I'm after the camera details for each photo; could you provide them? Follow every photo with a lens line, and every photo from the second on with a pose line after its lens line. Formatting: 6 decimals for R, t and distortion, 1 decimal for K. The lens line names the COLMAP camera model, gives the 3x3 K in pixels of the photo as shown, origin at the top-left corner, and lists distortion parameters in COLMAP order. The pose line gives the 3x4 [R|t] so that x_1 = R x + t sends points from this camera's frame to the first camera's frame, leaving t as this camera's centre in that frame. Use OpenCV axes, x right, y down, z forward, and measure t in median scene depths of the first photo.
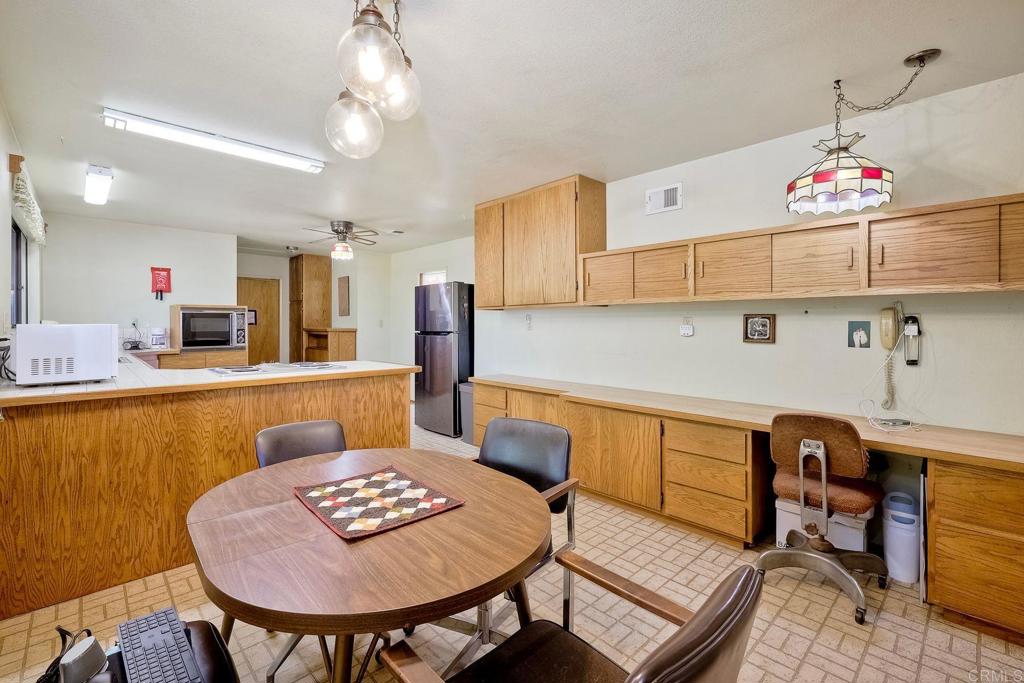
lens RADIAL K [[451.7, 0, 512.2], [0, 451.7, 331.6], [0, 0, 1]] dist [-0.000334, -0.000067]
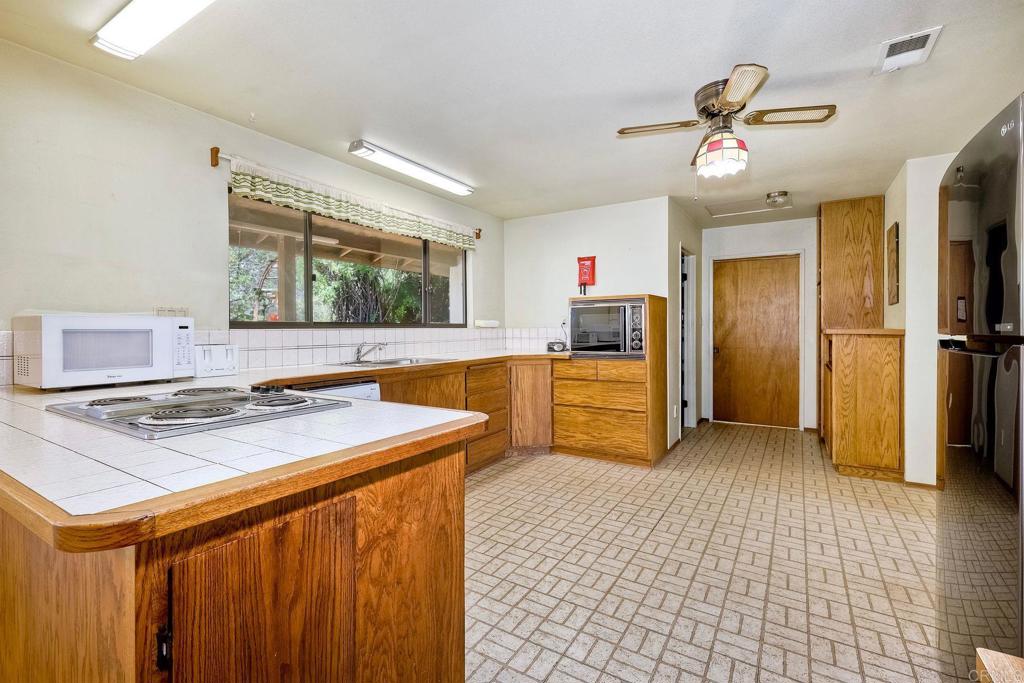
lens RADIAL K [[451.7, 0, 513.7], [0, 451.7, 335.4], [0, 0, 1]] dist [-0.000334, -0.000067]
pose [[0.247676, 0.007655, -0.968813, 0.010371], [-0.013357, 0.999901, 0.004486, 0.003947], [0.968751, 0.011829, 0.247754, 0.660088]]
